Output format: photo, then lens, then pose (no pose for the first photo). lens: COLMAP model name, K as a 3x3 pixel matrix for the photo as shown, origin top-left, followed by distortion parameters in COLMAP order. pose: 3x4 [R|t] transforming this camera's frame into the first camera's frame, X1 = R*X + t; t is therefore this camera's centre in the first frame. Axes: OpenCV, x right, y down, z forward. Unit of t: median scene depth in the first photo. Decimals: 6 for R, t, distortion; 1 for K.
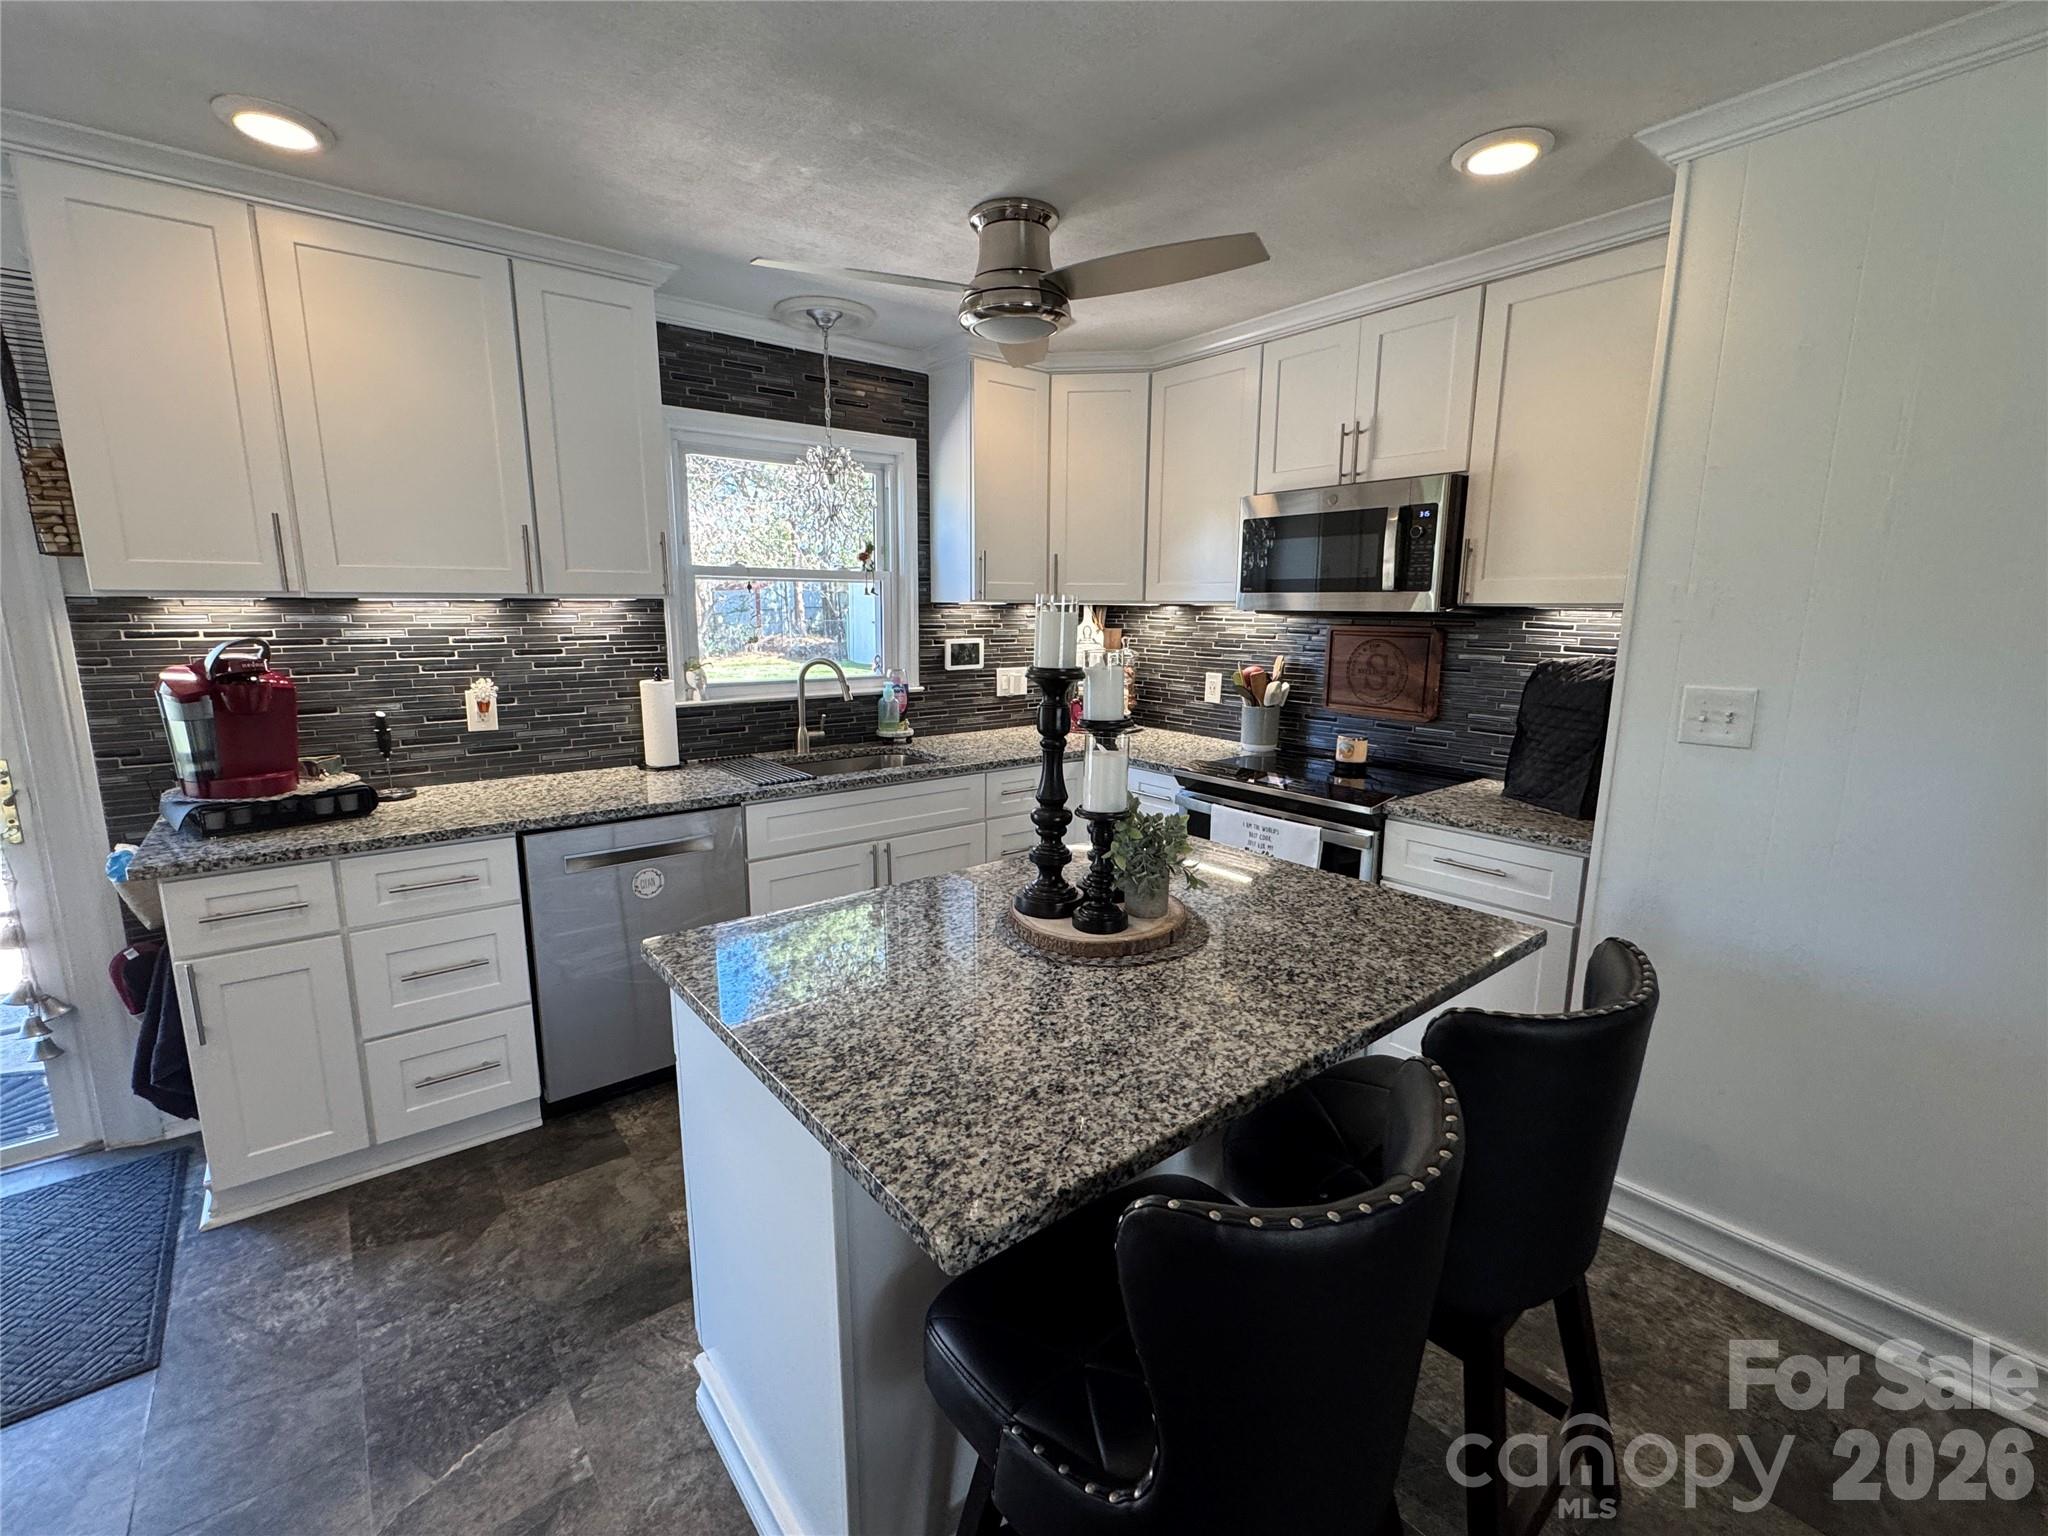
lens RADIAL K [[887.5, 0, 1036.7], [0, 887.5, 769.2], [0, 0, 1]] dist [-0.000299, 0.000188]
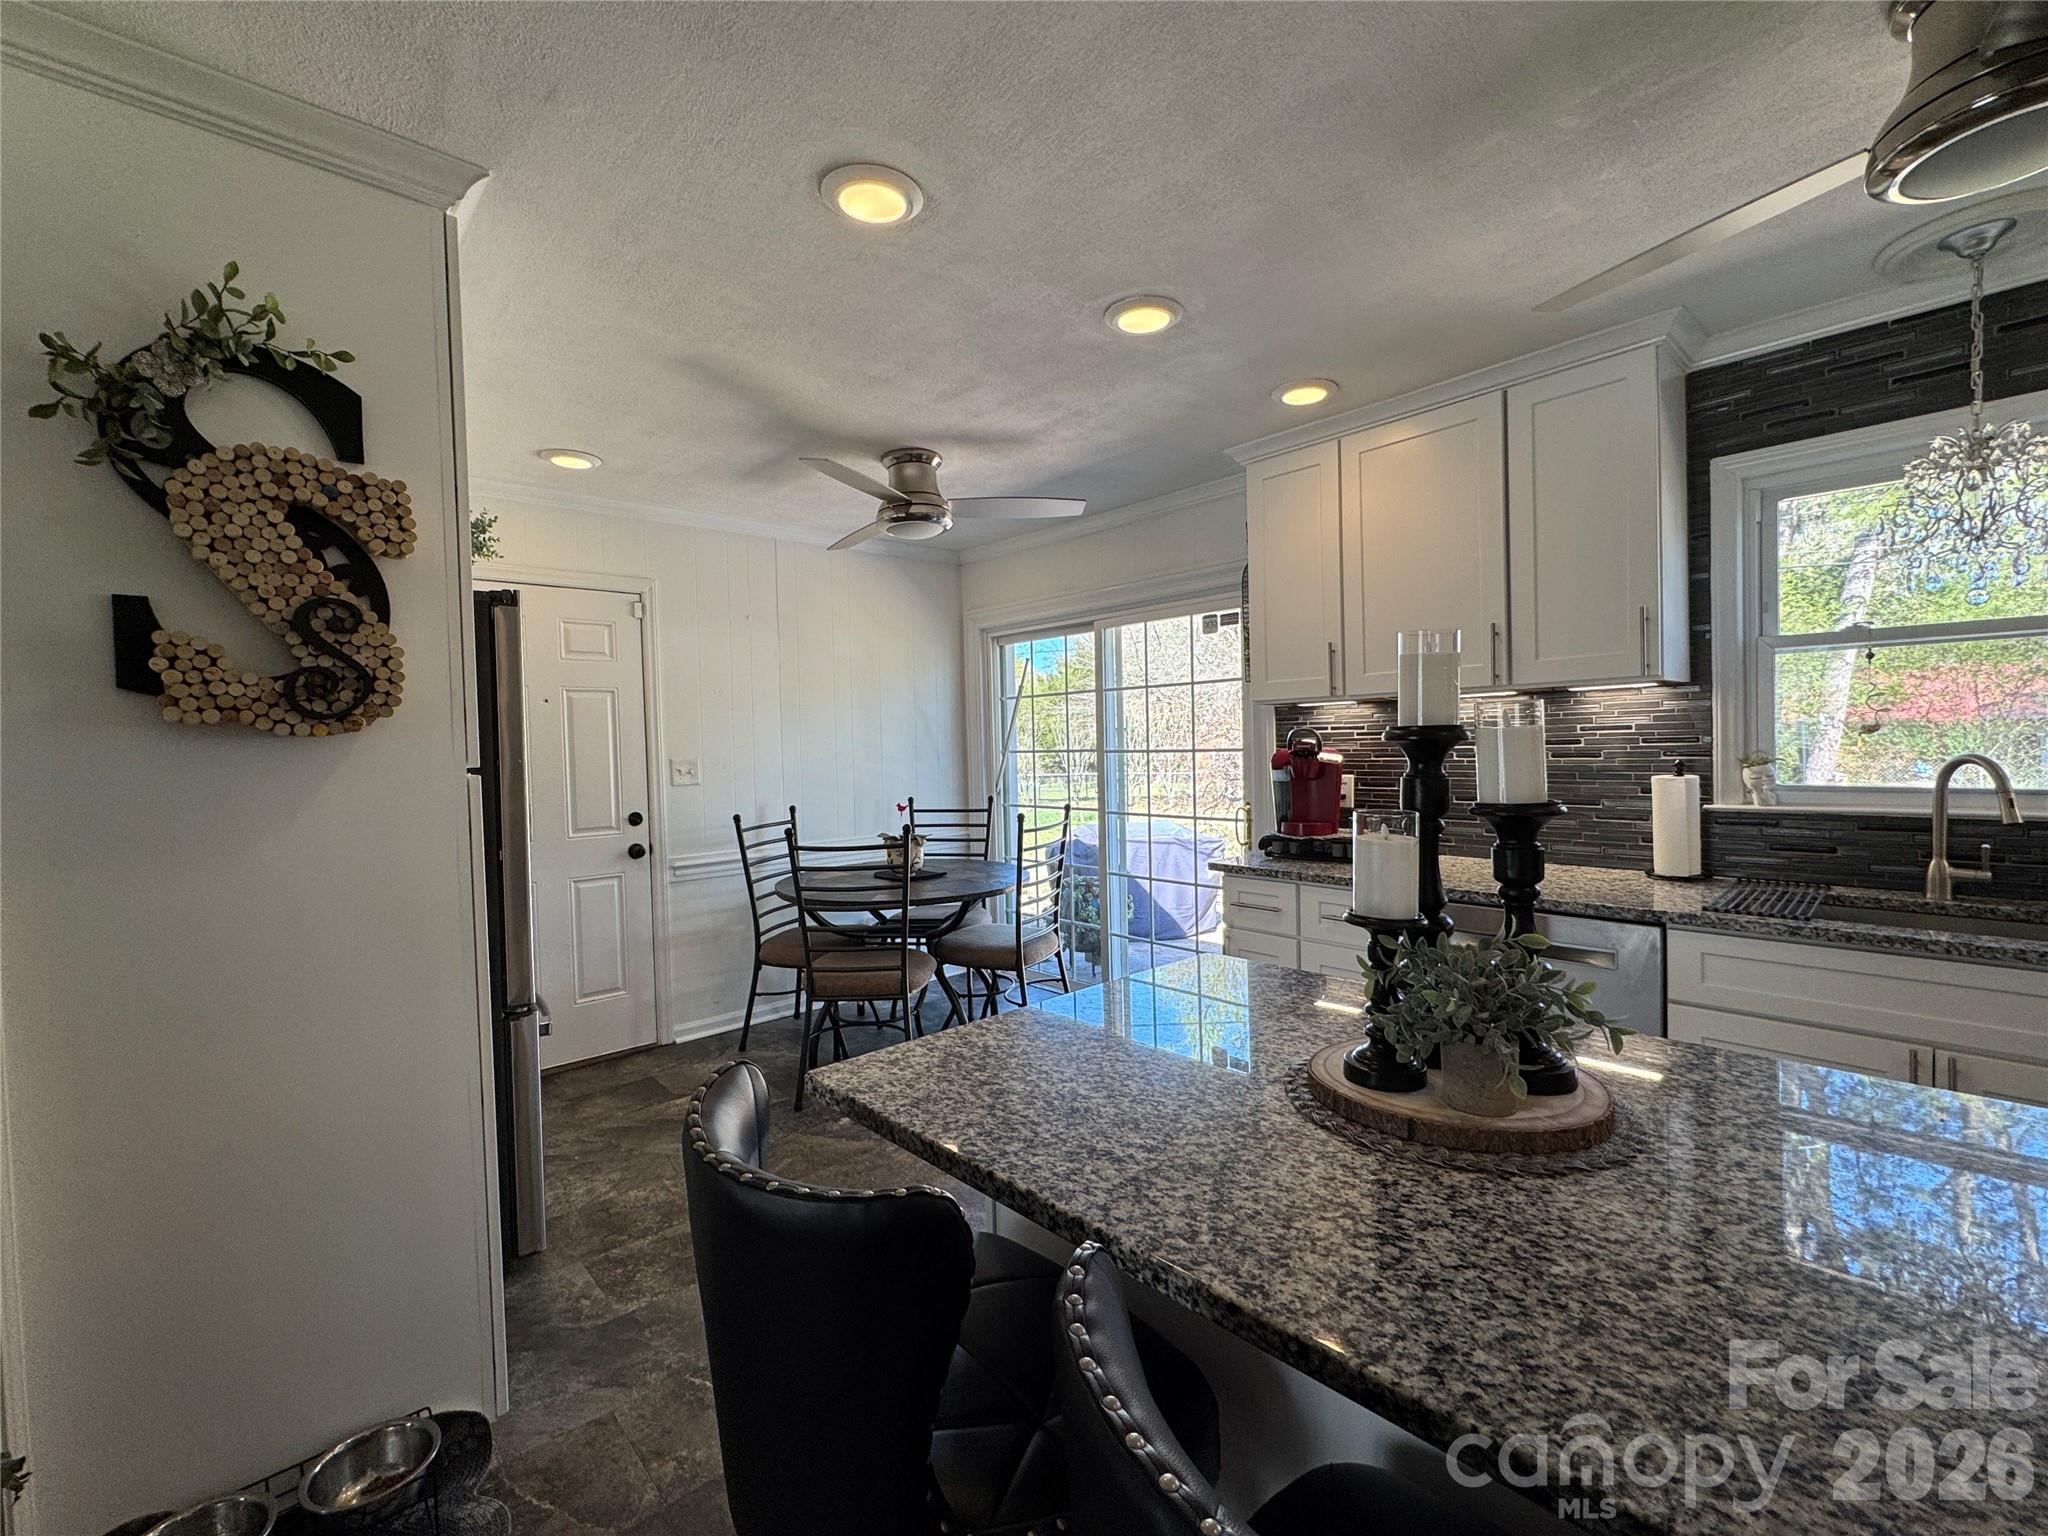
lens RADIAL K [[887.5, 0, 1019.0], [0, 887.5, 768.5], [0, 0, 1]] dist [-0.000299, 0.000188]
pose [[0.051464, 0.021200, -0.998450, 0.396273], [-0.157604, 0.987419, 0.012843, -0.017774], [0.986161, 0.156699, 0.054157, 0.324386]]
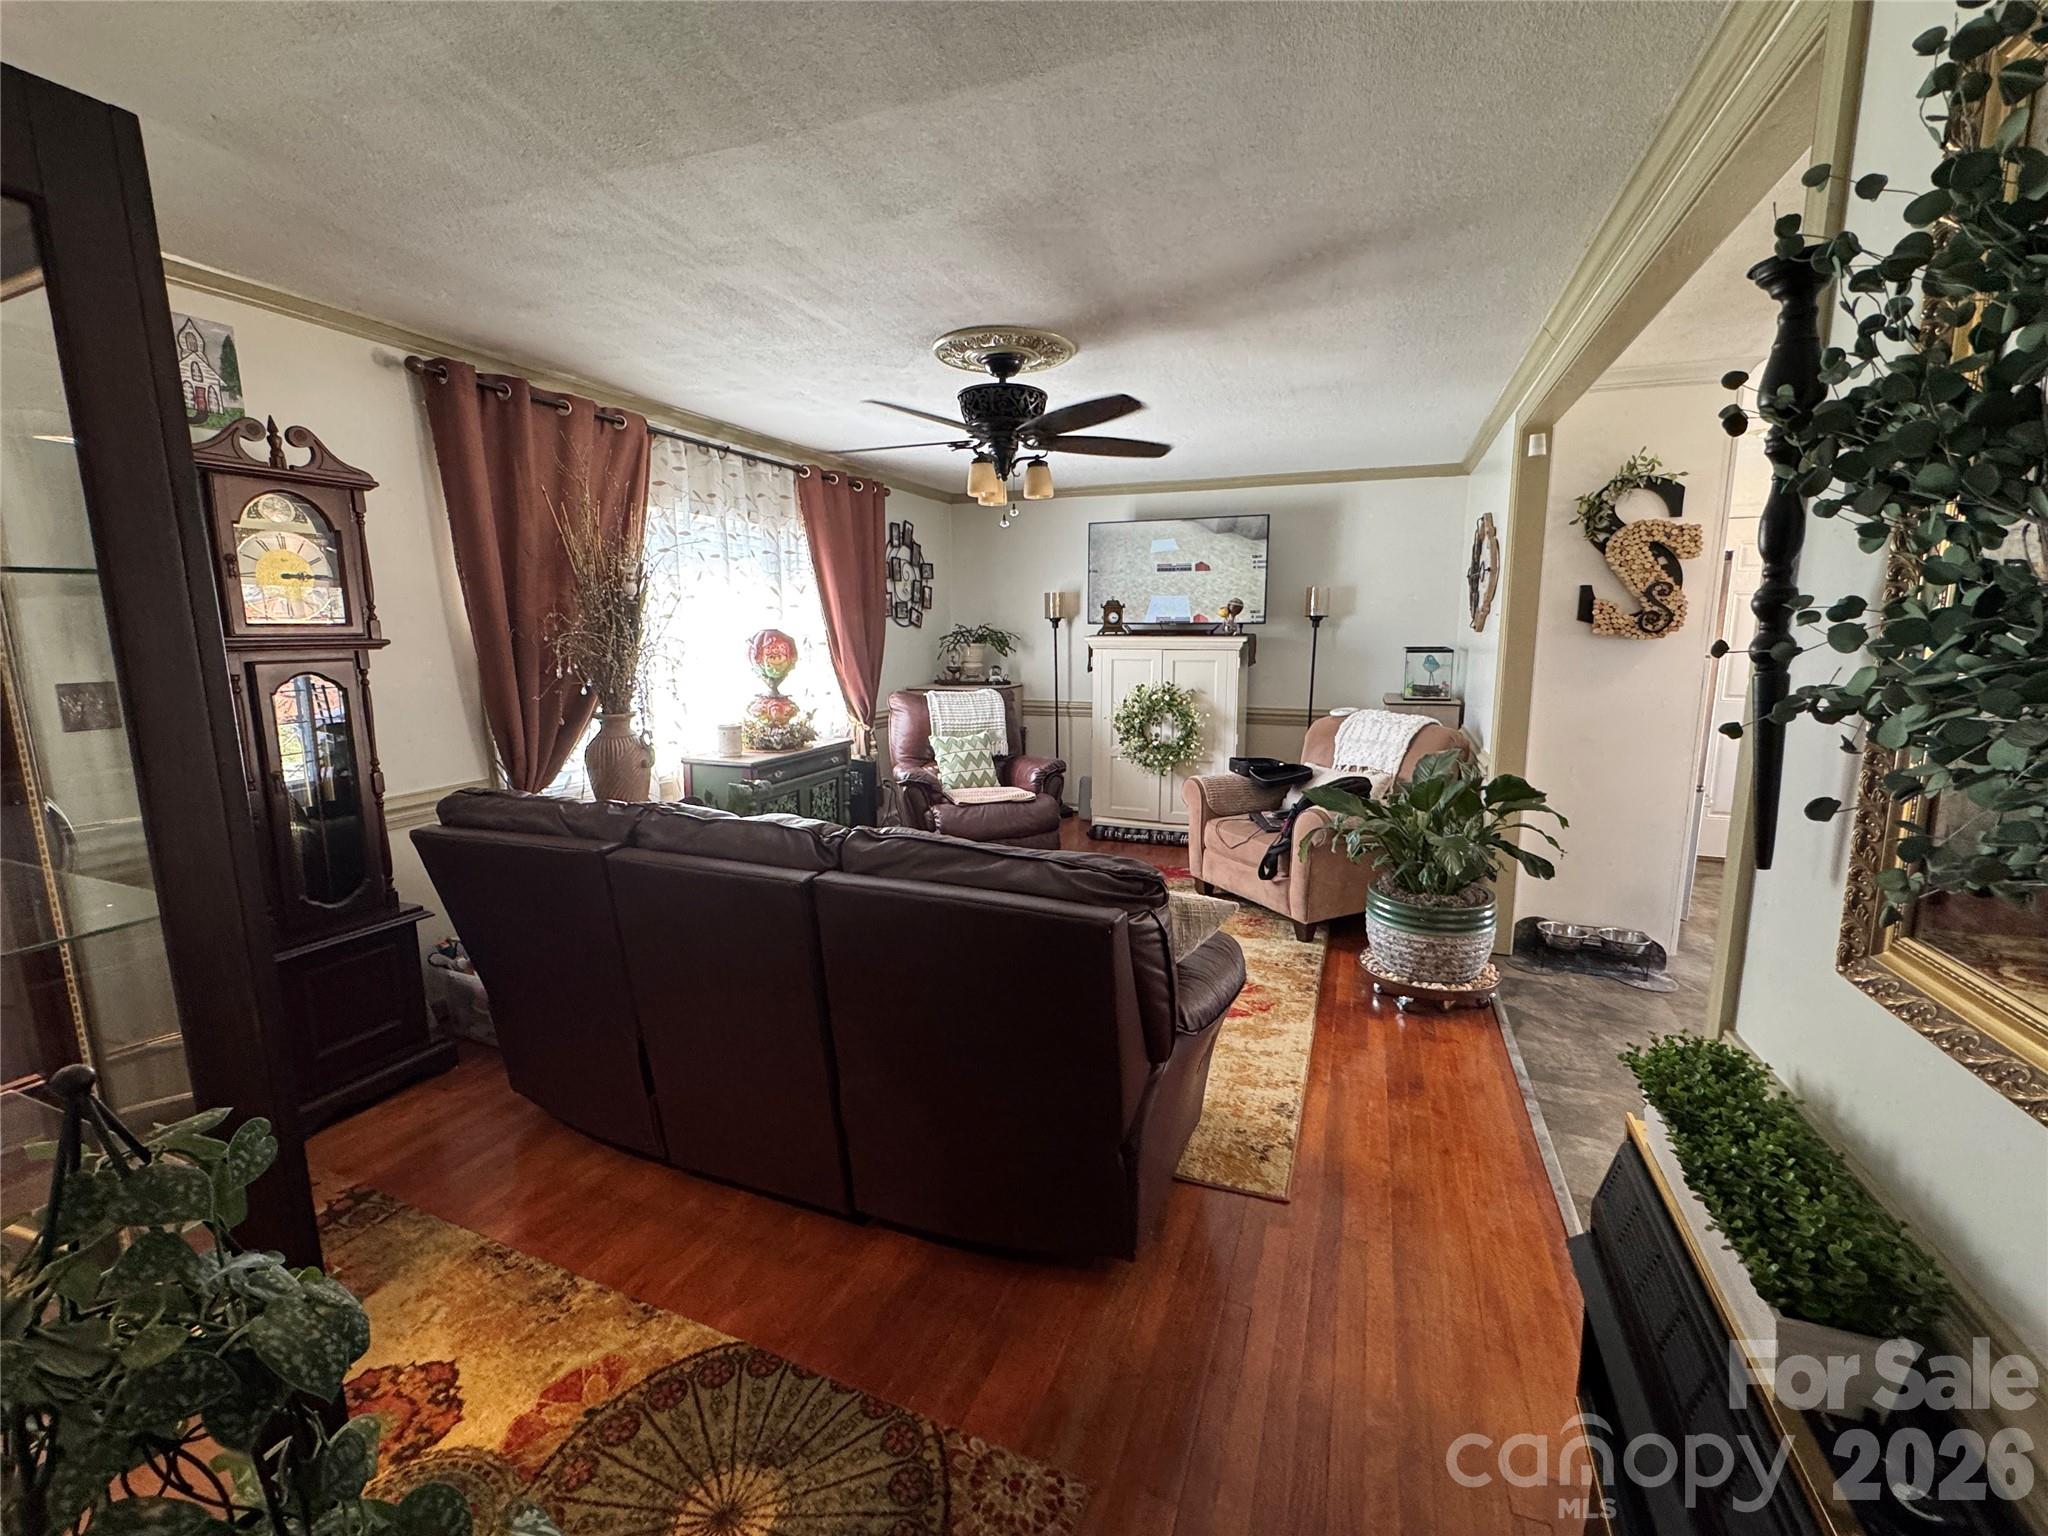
lens RADIAL K [[887.5, 0, 1022.6], [0, 887.5, 765.0], [0, 0, 1]] dist [-0.000299, 0.000188]
pose [[-0.875675, 0.071211, -0.477621, 1.192867], [-0.091365, 0.946771, 0.308669, -0.099145], [0.474179, 0.313931, -0.822558, 0.596611]]
